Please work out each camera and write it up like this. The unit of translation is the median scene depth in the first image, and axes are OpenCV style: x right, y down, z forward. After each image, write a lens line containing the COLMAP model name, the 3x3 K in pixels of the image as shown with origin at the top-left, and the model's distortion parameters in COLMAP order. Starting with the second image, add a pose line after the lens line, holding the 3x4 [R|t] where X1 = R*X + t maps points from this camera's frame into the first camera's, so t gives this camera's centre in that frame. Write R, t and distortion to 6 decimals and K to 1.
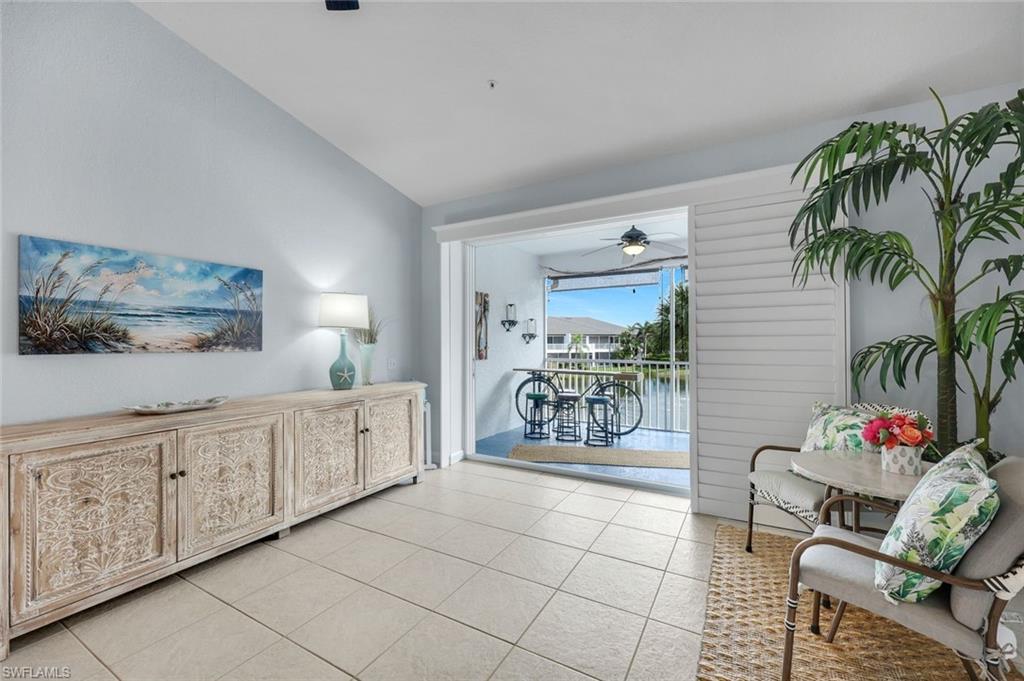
lens RADIAL K [[419.9, 0, 508.0], [0, 419.9, 338.7], [0, 0, 1]] dist [0.001397, 0.000418]
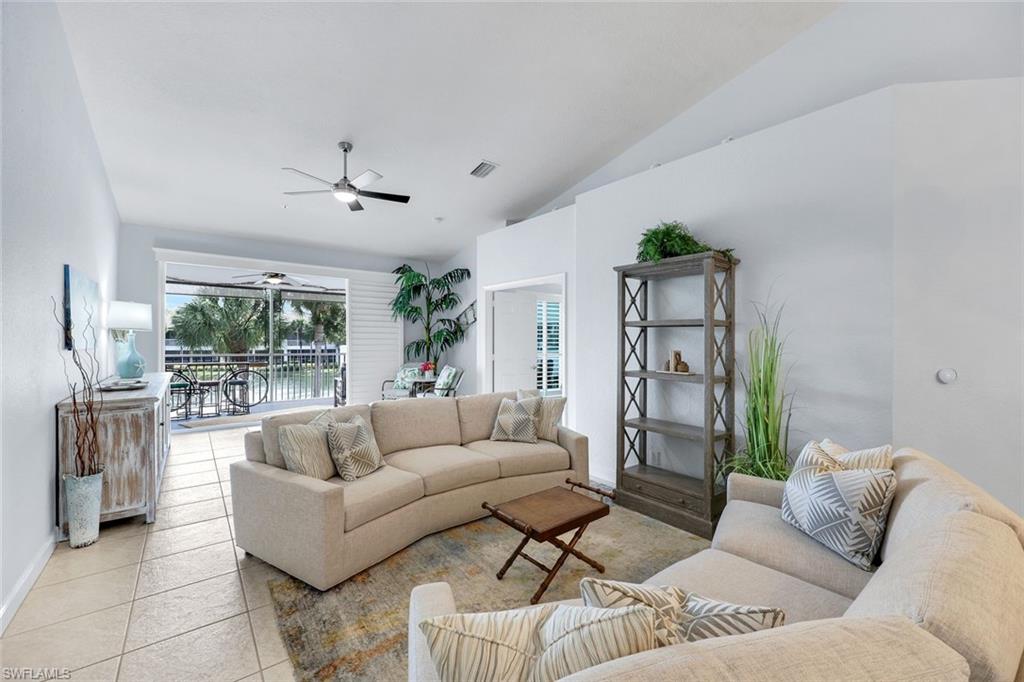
lens RADIAL K [[409.1, 0, 508.3], [0, 409.1, 343.5], [0, 0, 1]] dist [0.001506, 0.000293]
pose [[0.374252, -0.002064, 0.927325, -1.659291], [-0.014828, 0.999856, 0.008209, -0.013753], [-0.927208, -0.016823, 0.374168, -0.759932]]
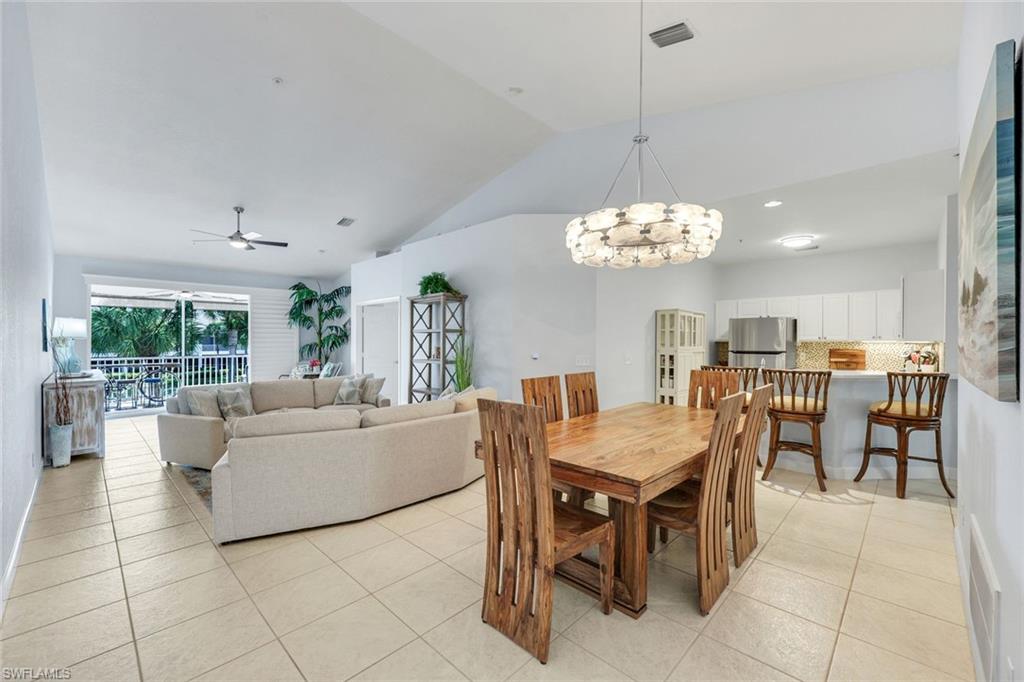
lens RADIAL K [[419.9, 0, 508.0], [0, 419.9, 339.2], [0, 0, 1]] dist [0.001397, 0.000418]
pose [[0.248886, 0.007128, 0.968506, -2.449694], [-0.001185, 0.999974, -0.007055, -0.013587], [-0.968532, 0.000608, 0.248889, -1.781055]]
